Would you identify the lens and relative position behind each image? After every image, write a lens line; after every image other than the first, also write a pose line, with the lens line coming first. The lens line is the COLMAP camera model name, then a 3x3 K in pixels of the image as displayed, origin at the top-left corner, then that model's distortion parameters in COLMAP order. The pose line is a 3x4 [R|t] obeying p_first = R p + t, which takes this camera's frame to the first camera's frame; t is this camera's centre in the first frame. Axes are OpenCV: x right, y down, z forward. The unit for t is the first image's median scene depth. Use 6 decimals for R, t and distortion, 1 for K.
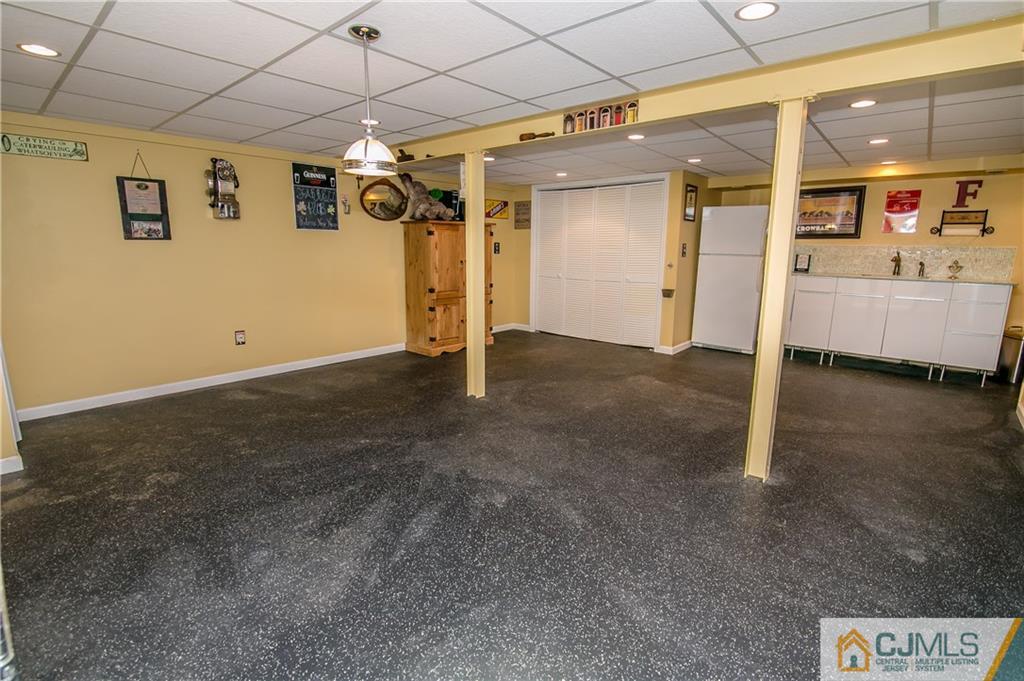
lens RADIAL K [[470.9, 0, 517.7], [0, 470.9, 339.9], [0, 0, 1]] dist [-0.020549, 0.000606]
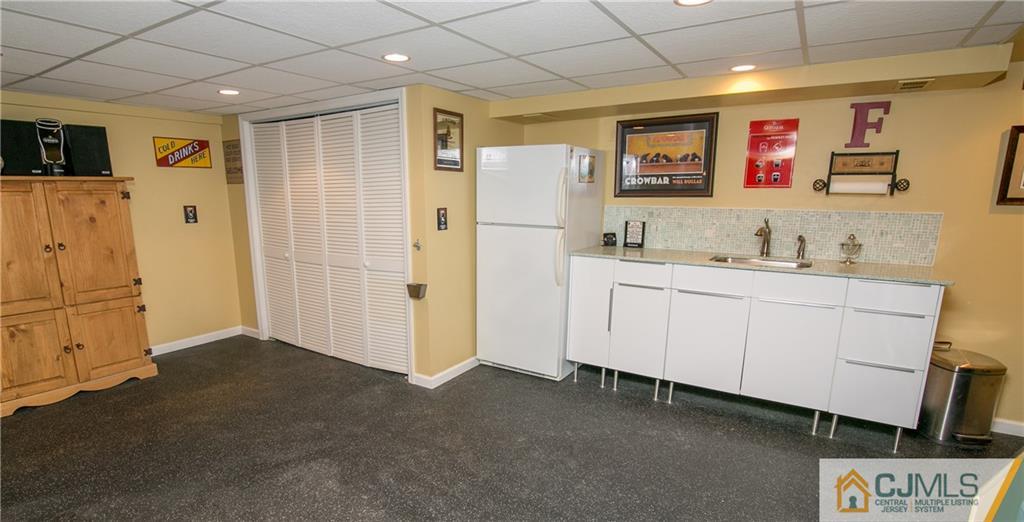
lens RADIAL K [[482.6, 0, 498.1], [0, 482.6, 298.1], [0, 0, 1]] dist [-0.022074, 0.000182]
pose [[0.992173, -0.034795, 0.119923, 0.379864], [0.032180, 0.999202, 0.023677, -0.110316], [-0.120651, -0.019633, 0.992501, 0.402049]]
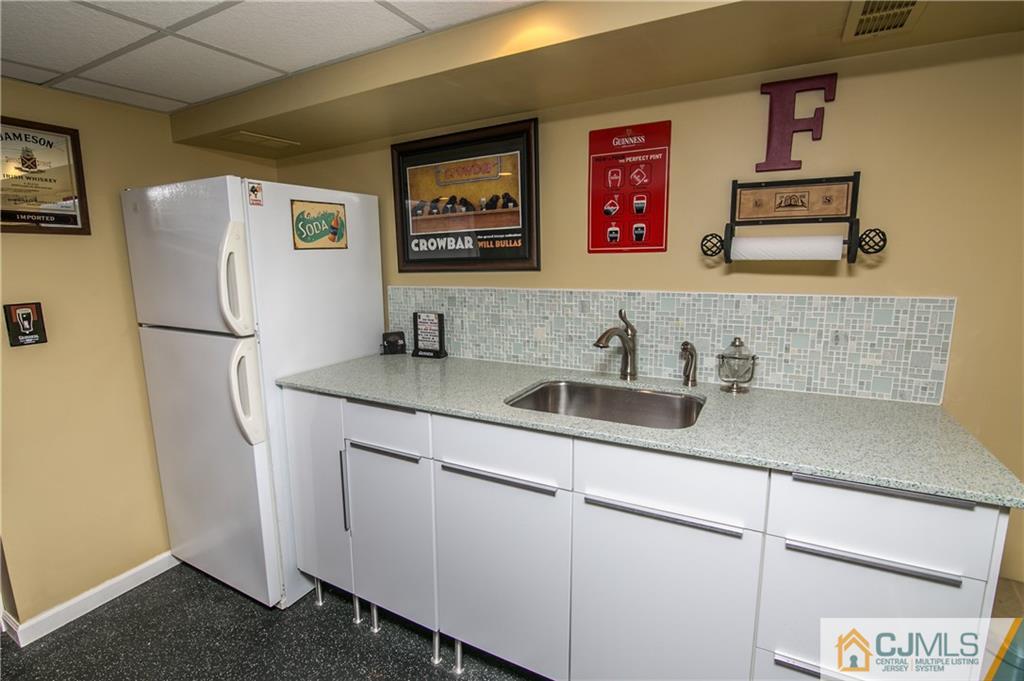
lens RADIAL K [[470.9, 0, 508.0], [0, 470.9, 334.3], [0, 0, 1]] dist [-0.020549, 0.000606]
pose [[0.980556, -0.056542, 0.187916, 0.672841], [0.062711, 0.997665, -0.027040, -0.168979], [-0.185949, 0.038298, 0.981813, 0.686655]]
